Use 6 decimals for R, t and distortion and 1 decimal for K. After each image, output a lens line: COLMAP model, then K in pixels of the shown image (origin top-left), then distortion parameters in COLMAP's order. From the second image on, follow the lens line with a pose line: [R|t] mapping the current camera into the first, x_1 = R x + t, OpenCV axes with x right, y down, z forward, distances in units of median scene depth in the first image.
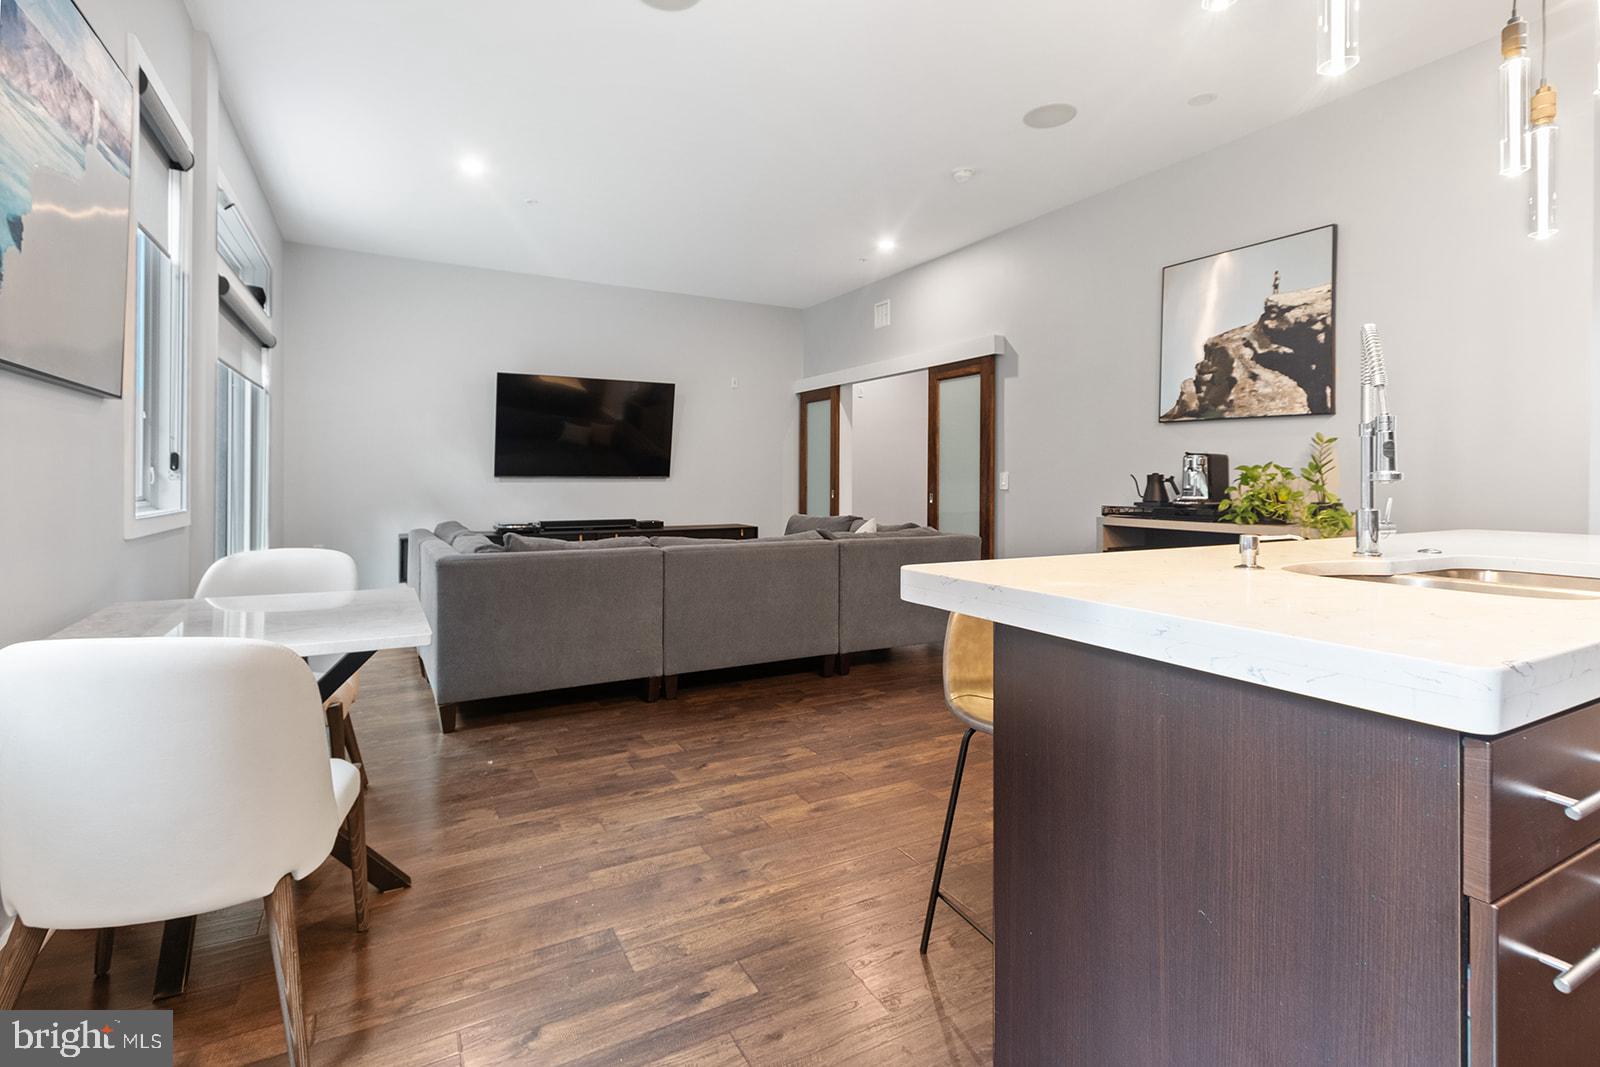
lens RADIAL K [[738.5, 0, 793.2], [0, 738.5, 493.5], [0, 0, 1]] dist [0.001891, 0.000260]
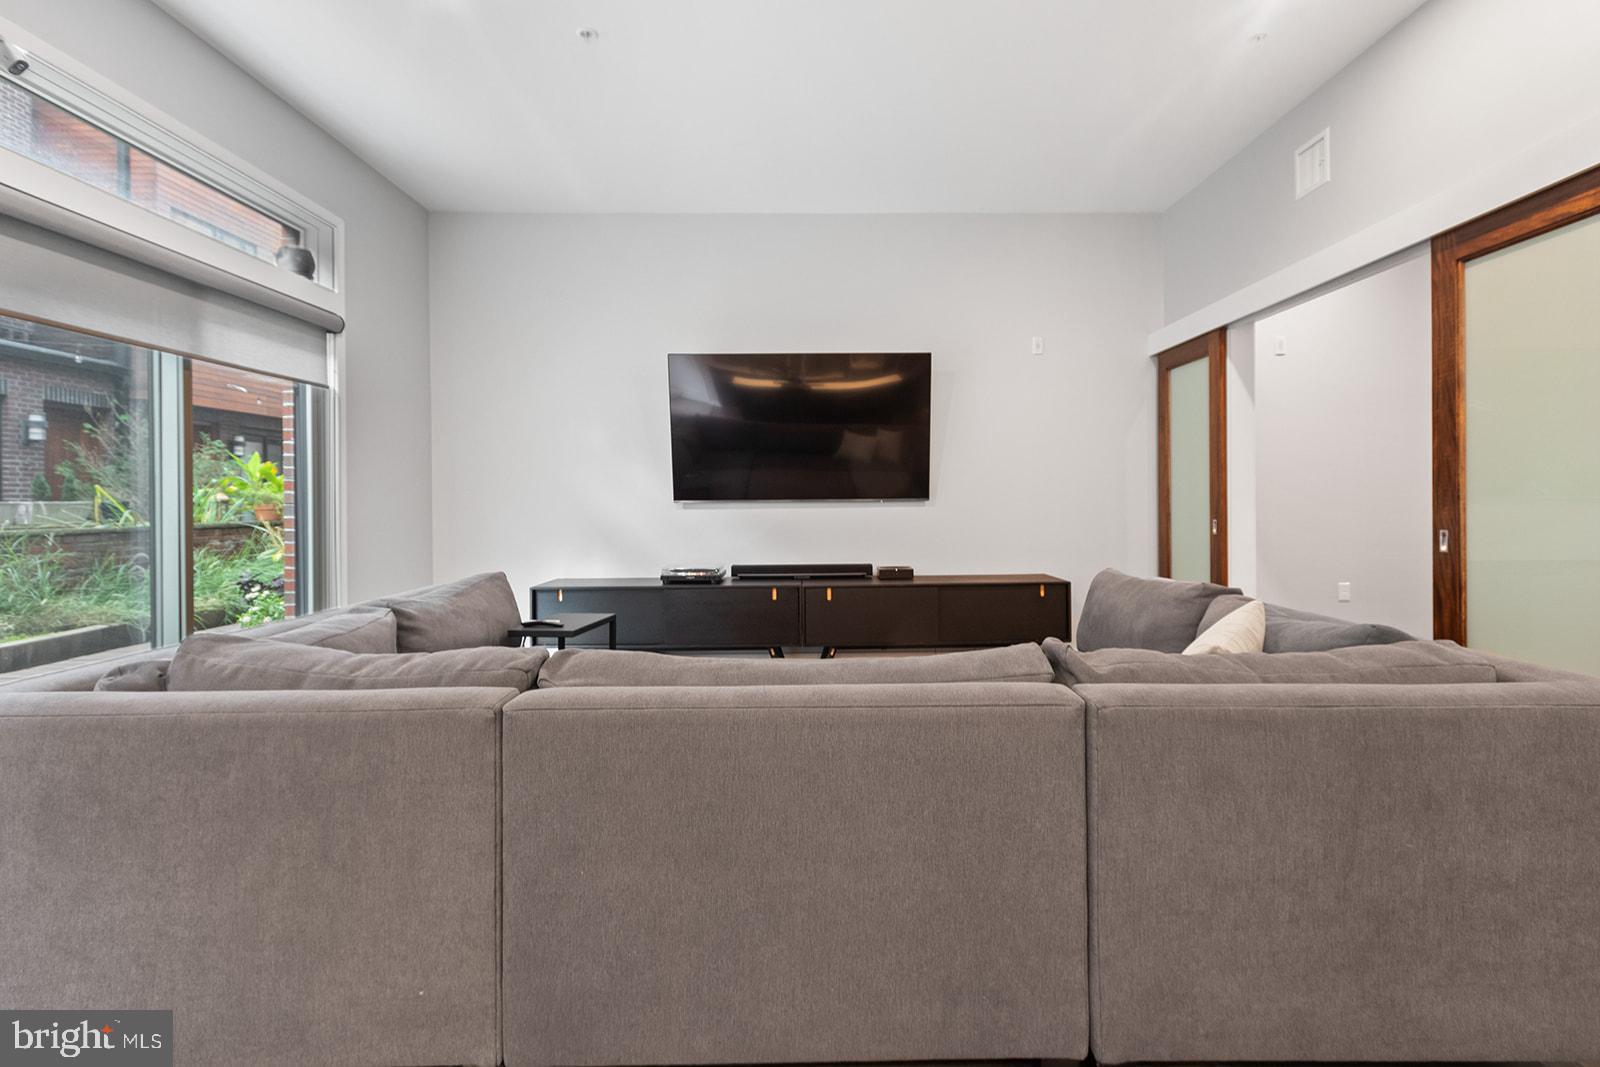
lens RADIAL K [[766.5, 0, 818.9], [0, 766.5, 508.7], [0, 0, 1]] dist [-0.000237, -0.000327]
pose [[0.881679, -0.007385, -0.471792, 0.068931], [0.001990, 0.999927, -0.011931, -0.006881], [0.471846, 0.009581, 0.881629, 0.390583]]
